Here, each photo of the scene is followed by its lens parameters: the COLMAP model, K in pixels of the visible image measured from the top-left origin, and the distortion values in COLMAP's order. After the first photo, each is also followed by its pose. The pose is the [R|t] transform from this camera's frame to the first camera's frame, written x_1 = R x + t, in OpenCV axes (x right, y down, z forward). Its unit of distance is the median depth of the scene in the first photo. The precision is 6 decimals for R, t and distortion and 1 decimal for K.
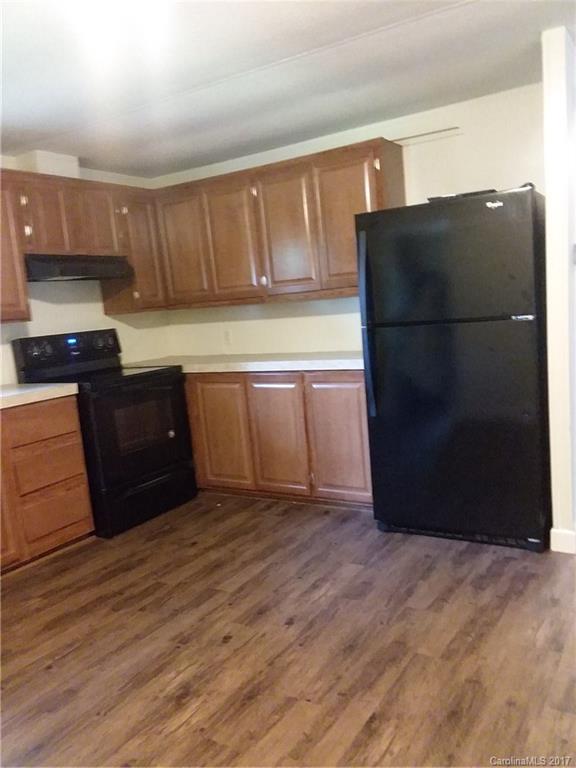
lens RADIAL K [[625.0, 0, 288.0], [0, 625.0, 384.0], [0, 0, 1]] dist [0.002396, -0.004326]
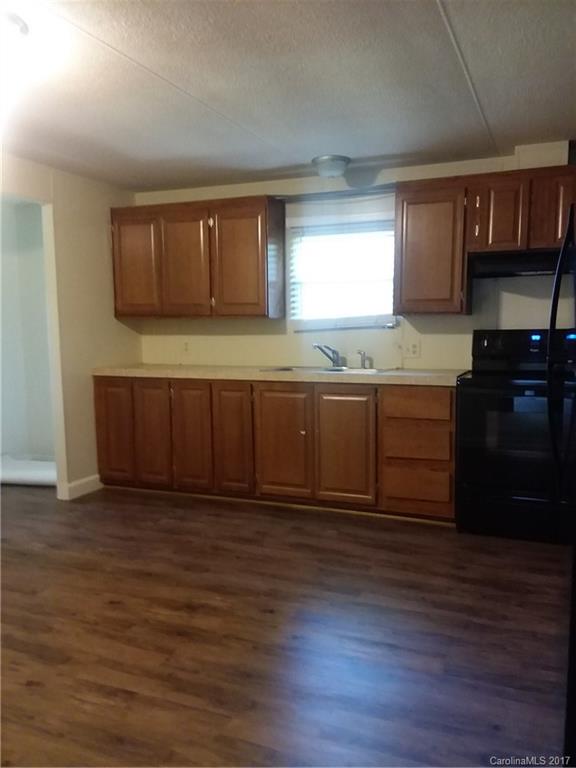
lens RADIAL K [[595.0, 0, 288.0], [0, 595.0, 384.0], [0, 0, 1]] dist [0.135660, -0.182073]
pose [[0.193494, 0.191333, -0.962264, 0.720280], [-0.138801, 0.976273, 0.166208, -0.146910], [0.971233, 0.101403, 0.215461, 0.618255]]
